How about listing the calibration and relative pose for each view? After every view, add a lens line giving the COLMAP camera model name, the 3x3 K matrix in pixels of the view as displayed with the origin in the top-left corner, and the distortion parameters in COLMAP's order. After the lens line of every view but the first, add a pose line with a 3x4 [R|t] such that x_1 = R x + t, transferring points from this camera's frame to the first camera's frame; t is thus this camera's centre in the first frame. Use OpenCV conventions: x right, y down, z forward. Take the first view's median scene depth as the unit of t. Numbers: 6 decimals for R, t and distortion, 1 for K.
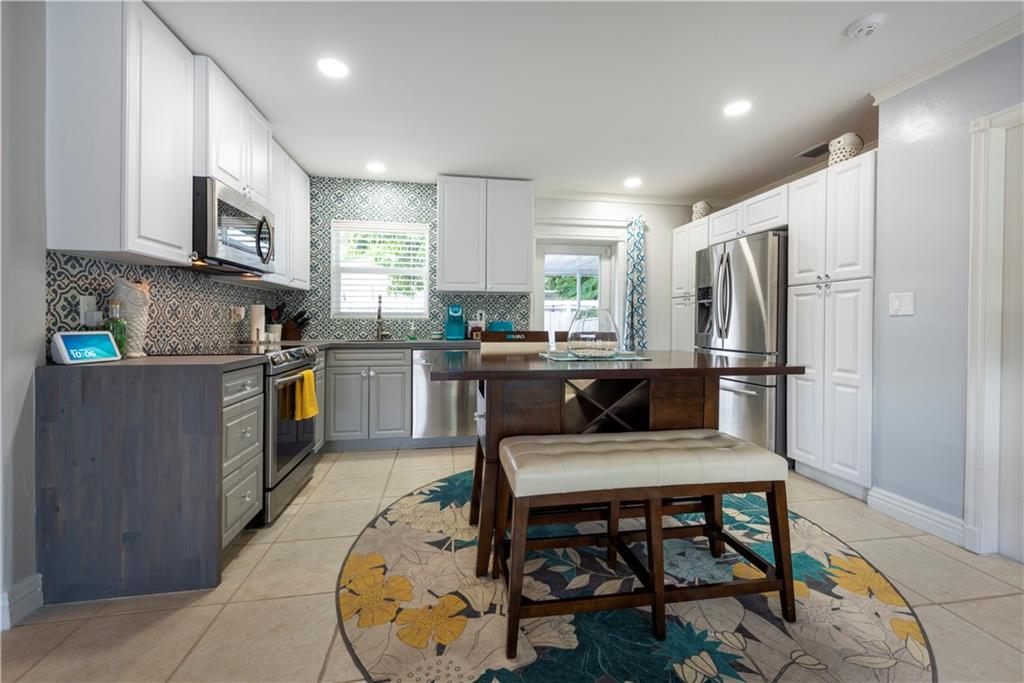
lens RADIAL K [[415.3, 0, 516.7], [0, 415.3, 317.2], [0, 0, 1]] dist [0.012488, -0.004185]
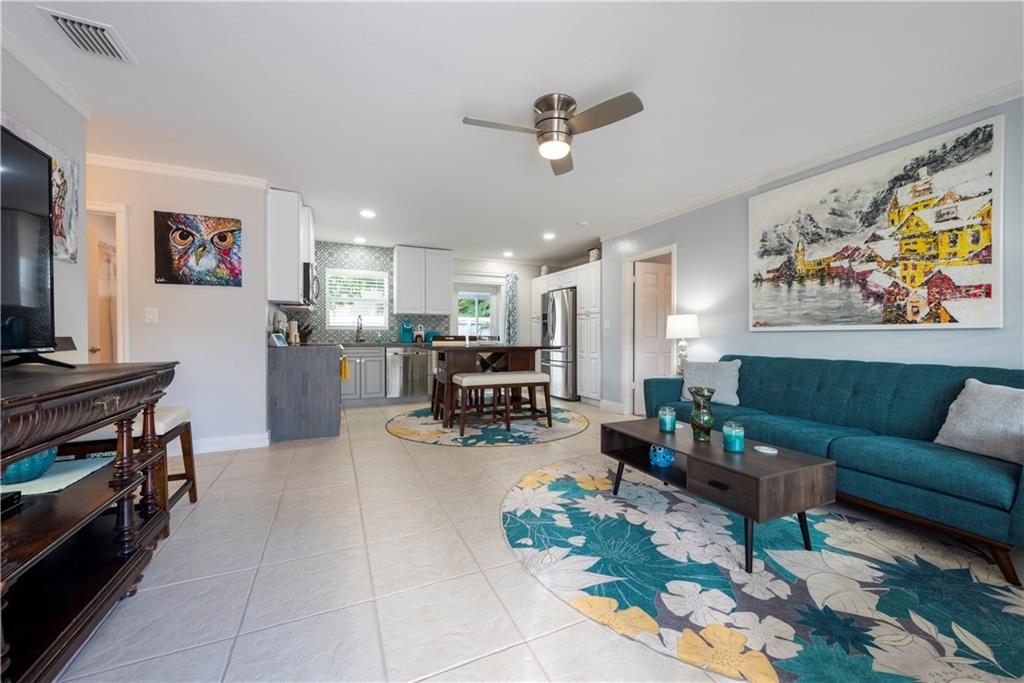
lens RADIAL K [[390.7, 0, 518.8], [0, 390.7, 334.3], [0, 0, 1]] dist [0.004013, -0.000304]
pose [[0.963923, 0.000173, 0.266180, -0.175386], [-0.002741, 0.999953, 0.009278, 0.007193], [-0.266166, -0.009673, 0.963879, -0.880953]]
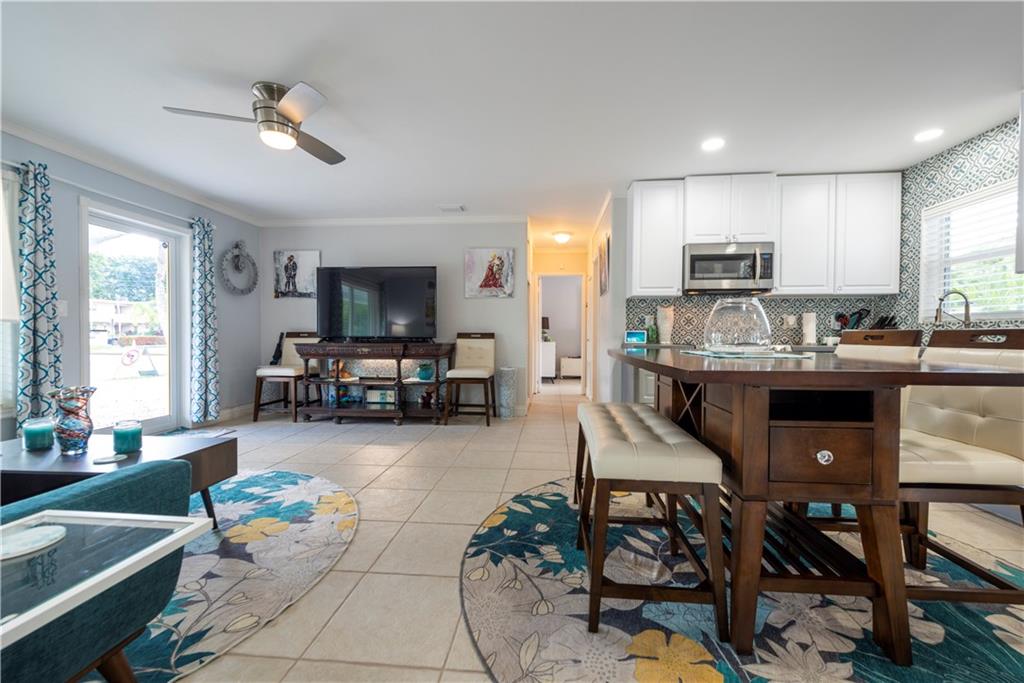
lens RADIAL K [[415.3, 0, 522.5], [0, 415.3, 338.1], [0, 0, 1]] dist [0.012488, -0.004185]
pose [[-0.241621, 0.004770, -0.970359, 0.807420], [0.003044, 0.999987, 0.004158, 0.036408], [0.970366, -0.001949, -0.241632, 0.546338]]
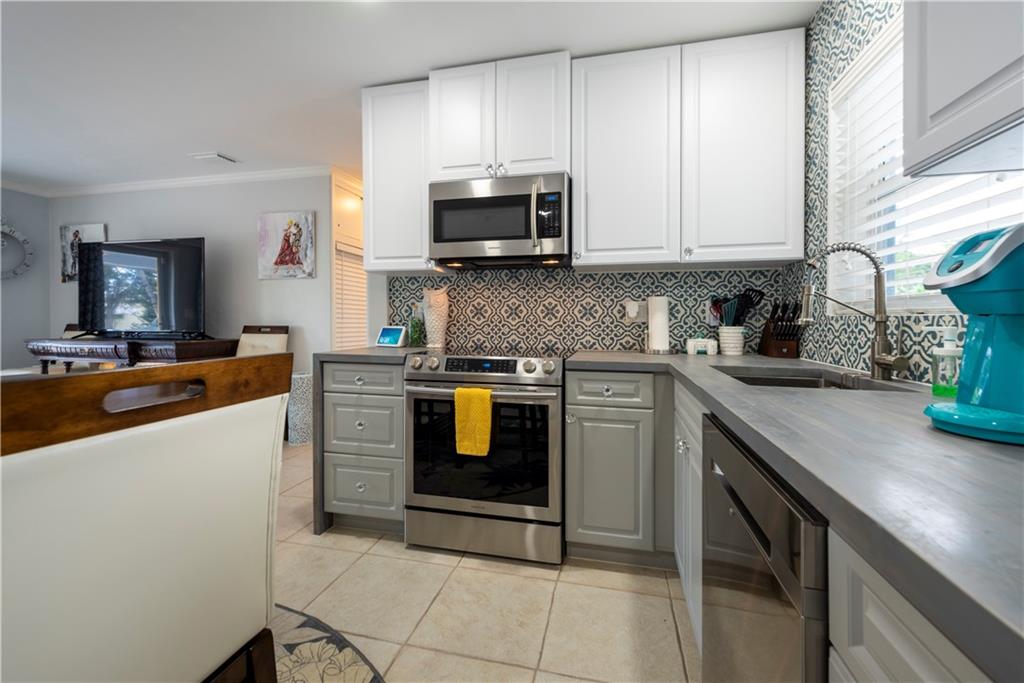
lens RADIAL K [[415.3, 0, 533.7], [0, 415.3, 319.6], [0, 0, 1]] dist [0.012488, -0.004185]
pose [[-0.370983, -0.004098, -0.928631, 0.107048], [0.001312, 0.999987, -0.004937, 0.010882], [0.928639, -0.003050, -0.370973, 1.169040]]
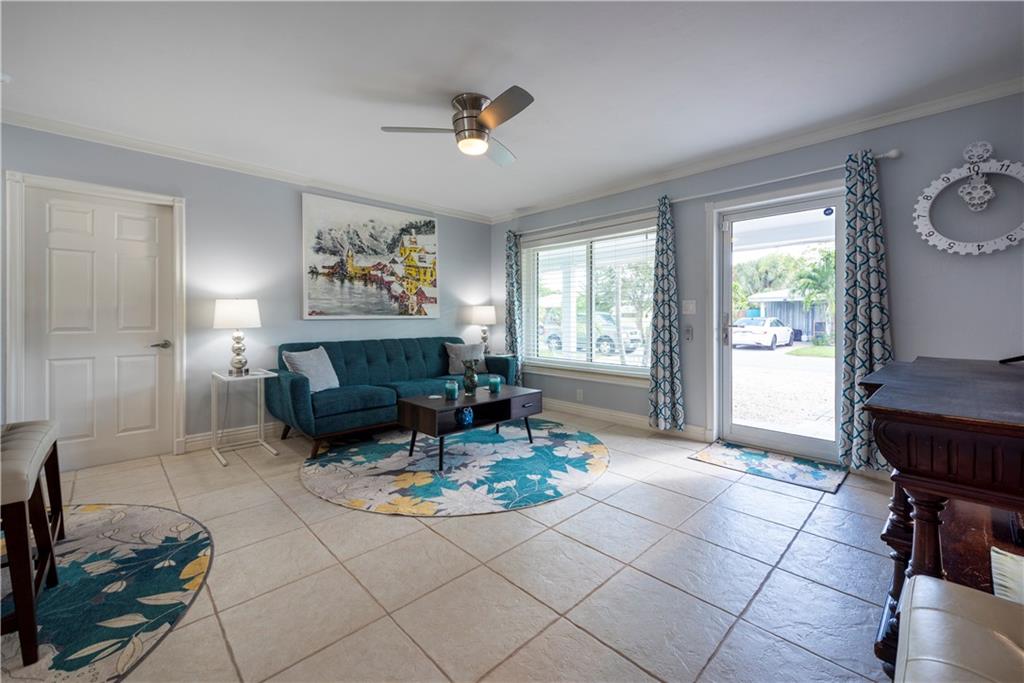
lens RADIAL K [[415.3, 0, 509.5], [0, 415.3, 315.9], [0, 0, 1]] dist [0.012488, -0.004185]
pose [[-0.560821, 0.005501, 0.827919, -0.651411], [-0.005661, 0.999929, -0.010478, 0.005349], [-0.827918, -0.010563, -0.560750, 0.287600]]
